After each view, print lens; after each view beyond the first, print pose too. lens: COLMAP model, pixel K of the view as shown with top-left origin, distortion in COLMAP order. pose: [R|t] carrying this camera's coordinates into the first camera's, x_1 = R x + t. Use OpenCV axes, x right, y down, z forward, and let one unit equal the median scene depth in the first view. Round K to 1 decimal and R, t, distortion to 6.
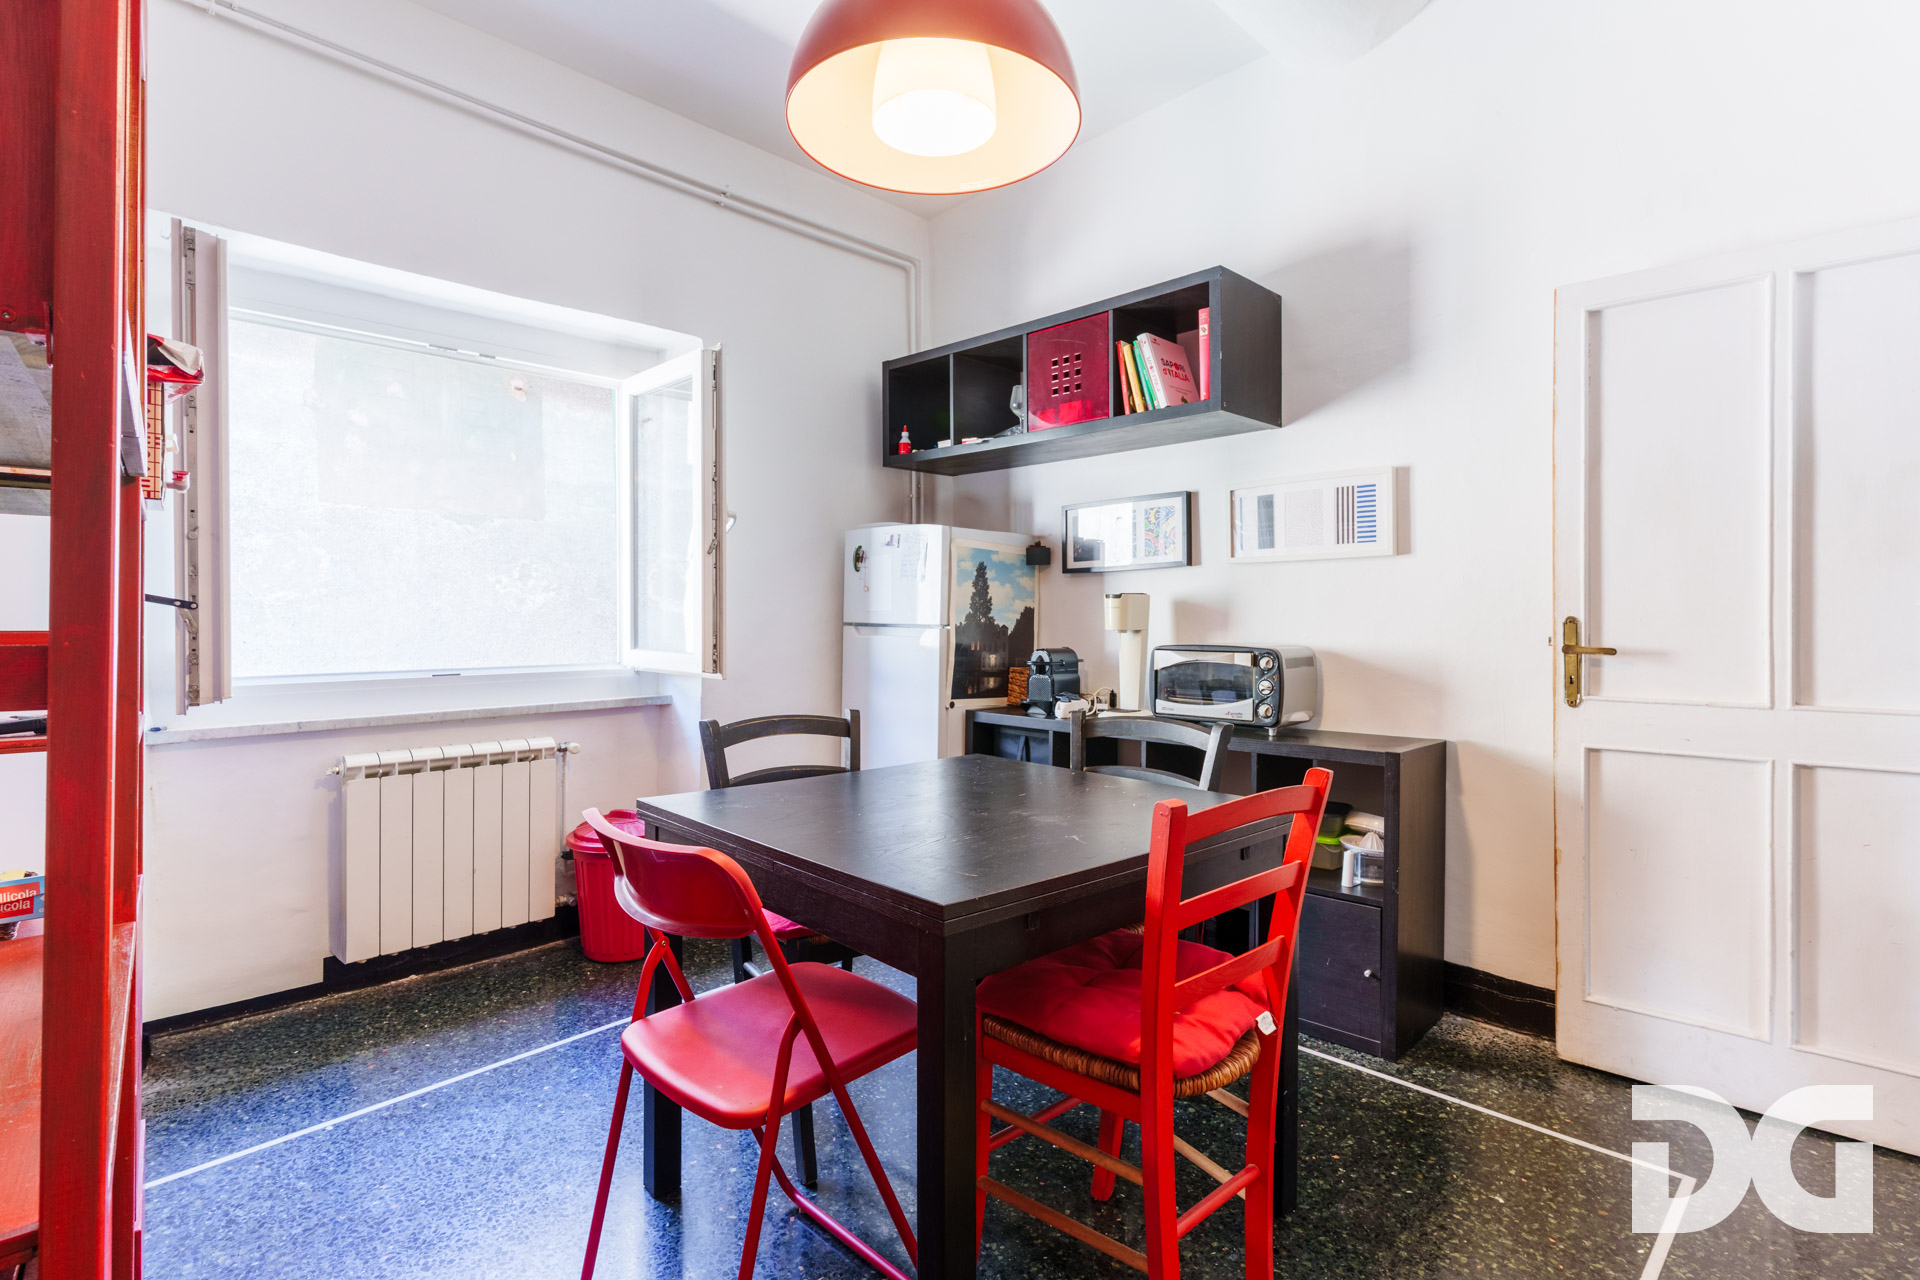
lens RADIAL K [[949.3, 0, 963.1], [0, 949.3, 625.5], [0, 0, 1]] dist [0.002454, 0.000096]
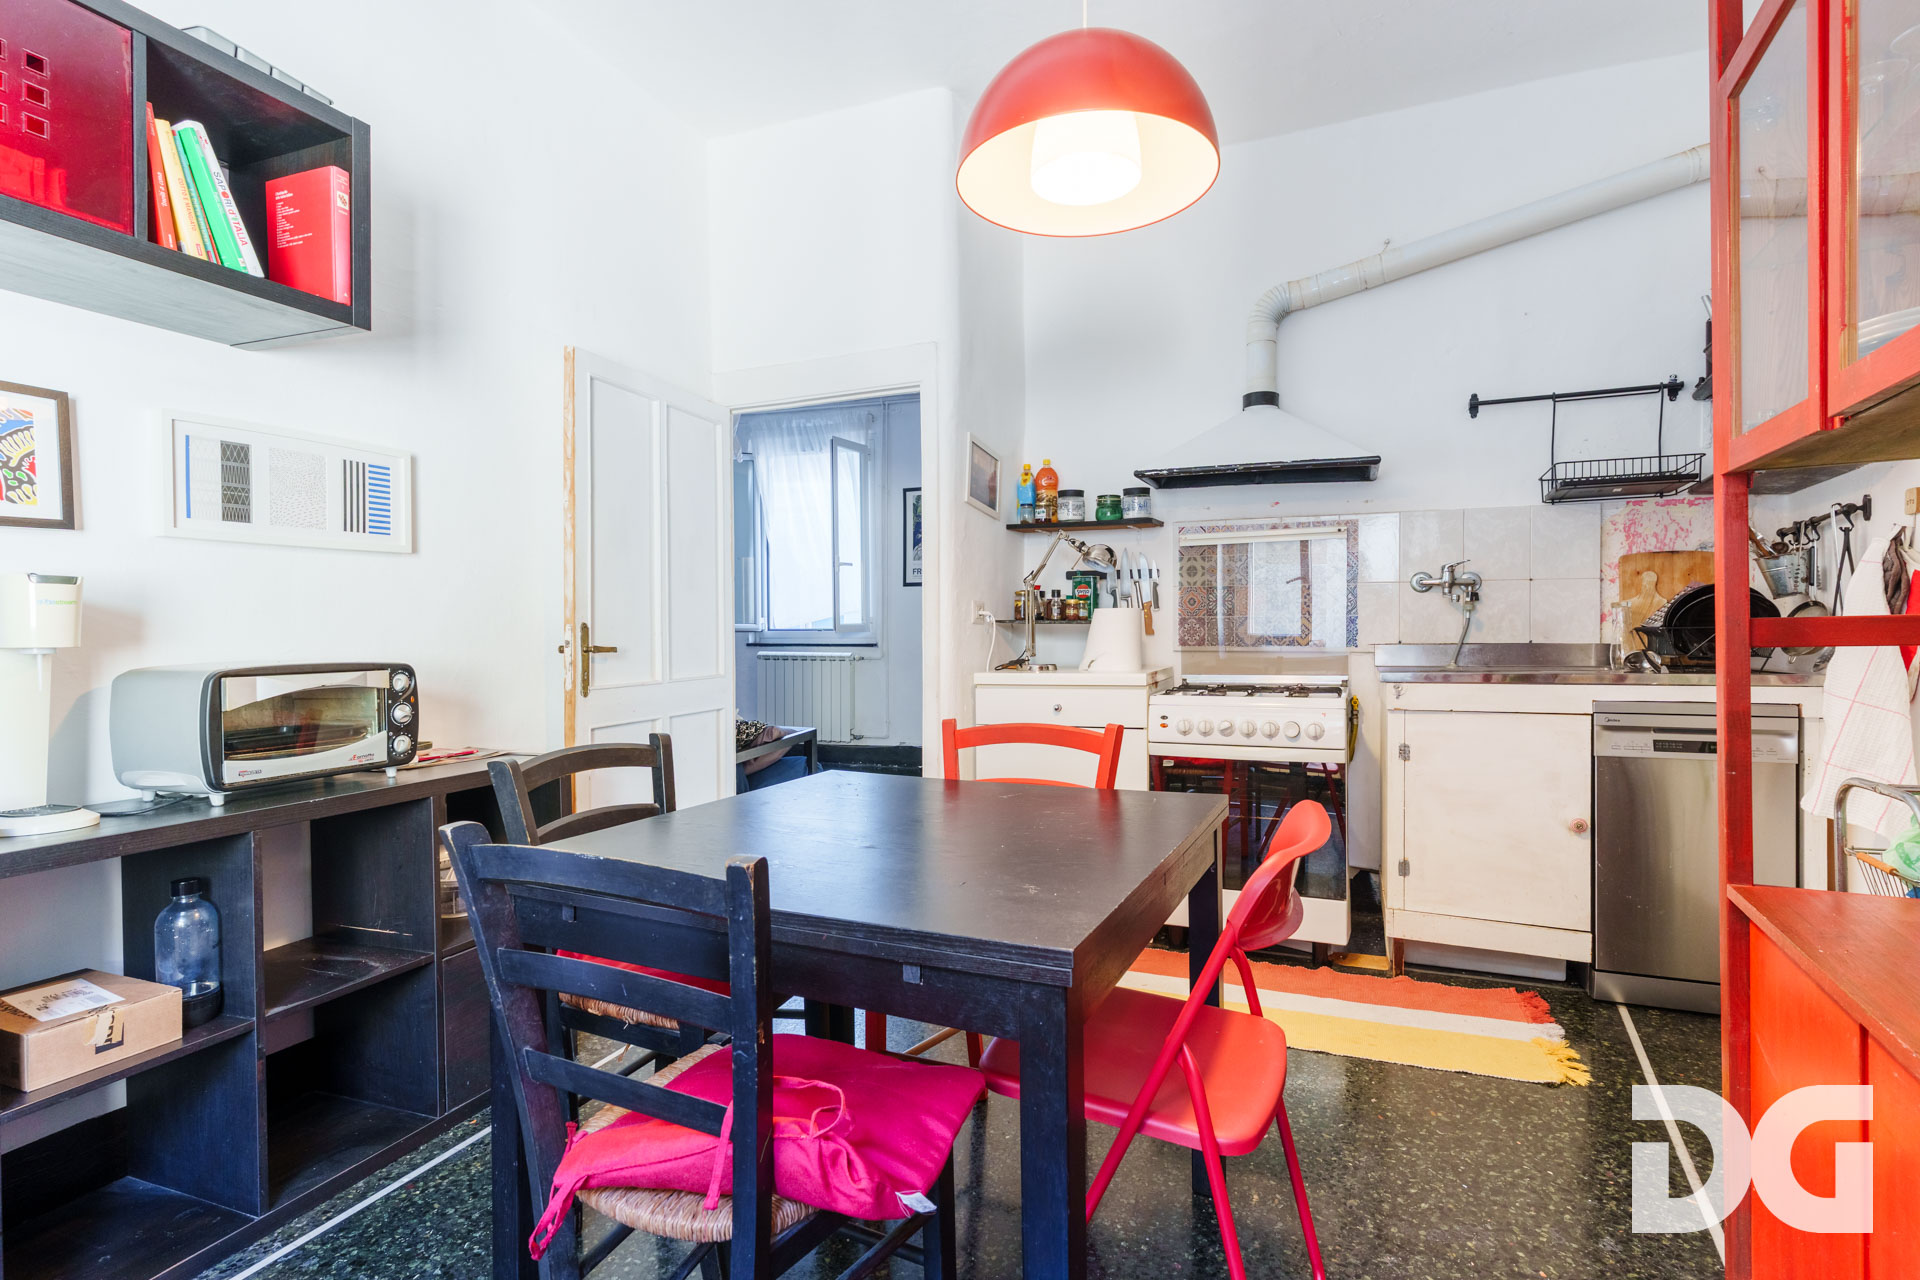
lens RADIAL K [[949.3, 0, 962.9], [0, 949.3, 634.2], [0, 0, 1]] dist [0.002454, 0.000096]
pose [[-0.405513, -0.014131, 0.913980, -0.552498], [-0.000406, 0.999883, 0.015279, -0.011539], [-0.914089, 0.005825, -0.405471, 0.855837]]
